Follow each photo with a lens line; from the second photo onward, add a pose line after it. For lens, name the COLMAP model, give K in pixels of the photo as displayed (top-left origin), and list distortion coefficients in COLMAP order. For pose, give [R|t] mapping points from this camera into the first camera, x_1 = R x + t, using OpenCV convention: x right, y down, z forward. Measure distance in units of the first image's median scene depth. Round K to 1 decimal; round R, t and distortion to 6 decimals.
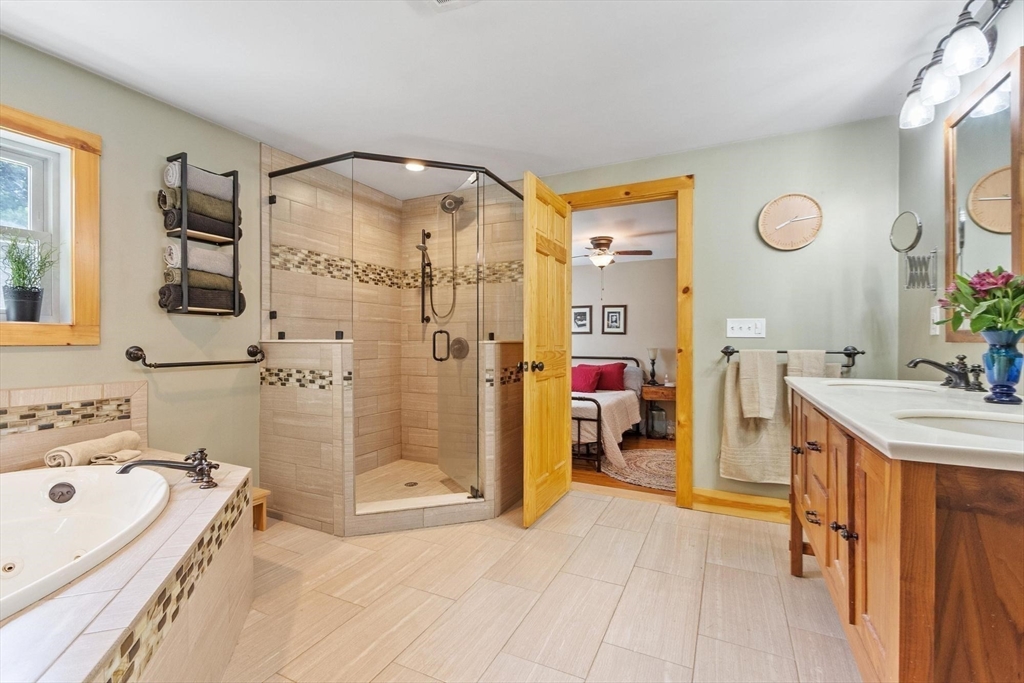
lens RADIAL K [[456.3, 0, 514.2], [0, 456.3, 345.3], [0, 0, 1]] dist [0.000737, -0.000743]
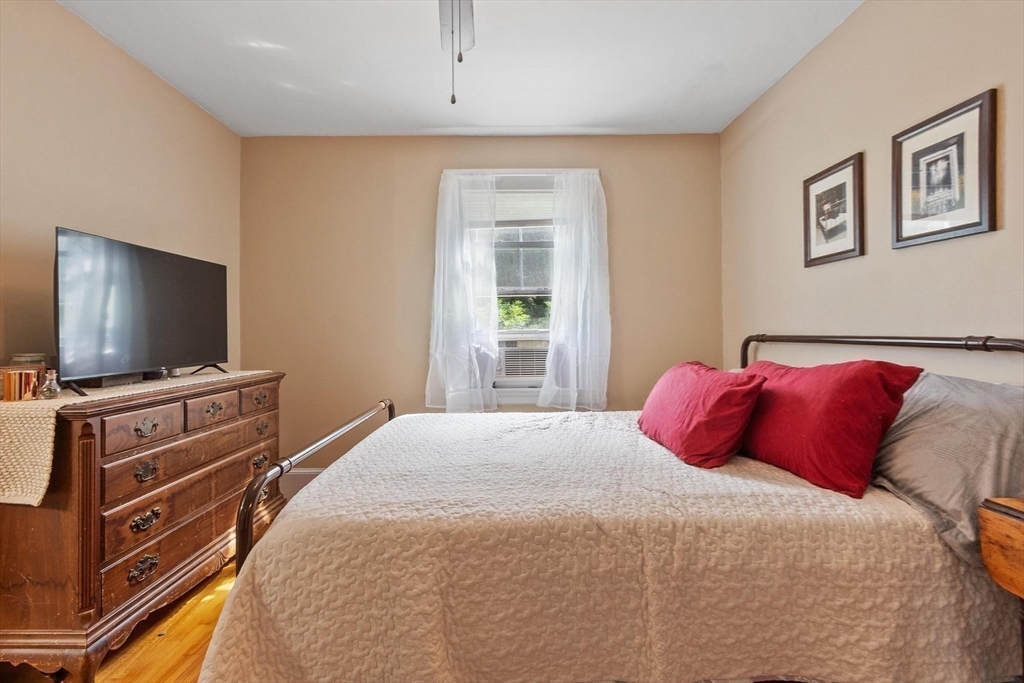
lens RADIAL K [[456.3, 0, 508.8], [0, 456.3, 330.4], [0, 0, 1]] dist [0.000737, -0.000743]
pose [[0.431852, -0.009136, -0.901898, 0.336300], [-0.000060, 0.999948, -0.010158, 0.024304], [0.901945, 0.004441, 0.431829, 0.709247]]
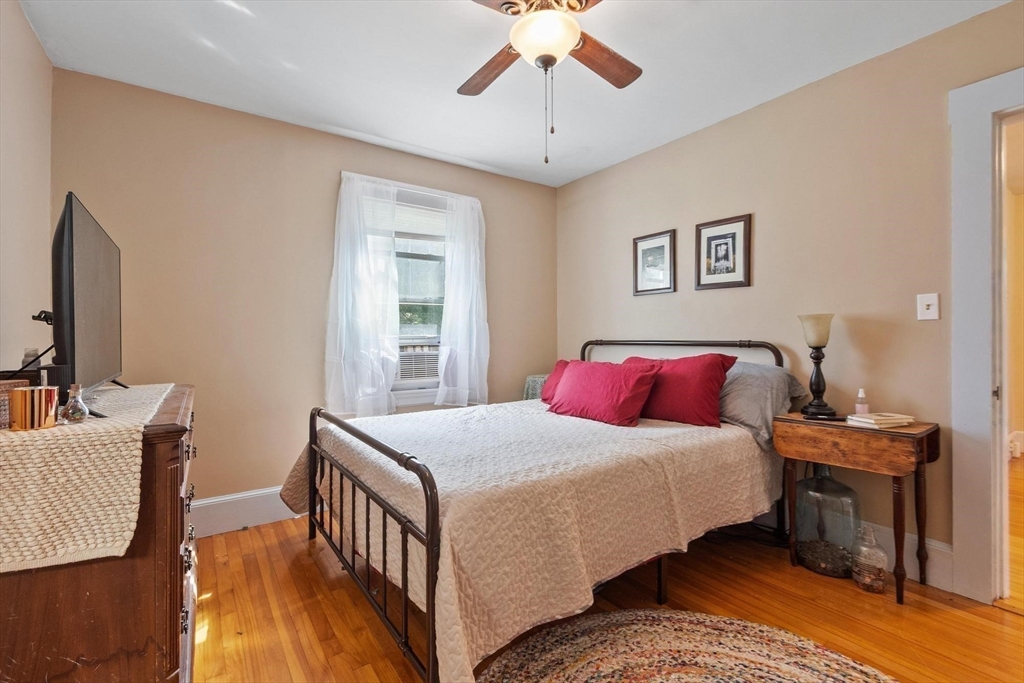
lens RADIAL K [[456.3, 0, 512.7], [0, 456.3, 339.5], [0, 0, 1]] dist [0.000737, -0.000743]
pose [[0.870662, -0.004467, -0.491861, 0.260396], [0.001893, 0.999982, -0.005729, 0.026144], [0.491877, 0.004057, 0.870655, 0.538908]]
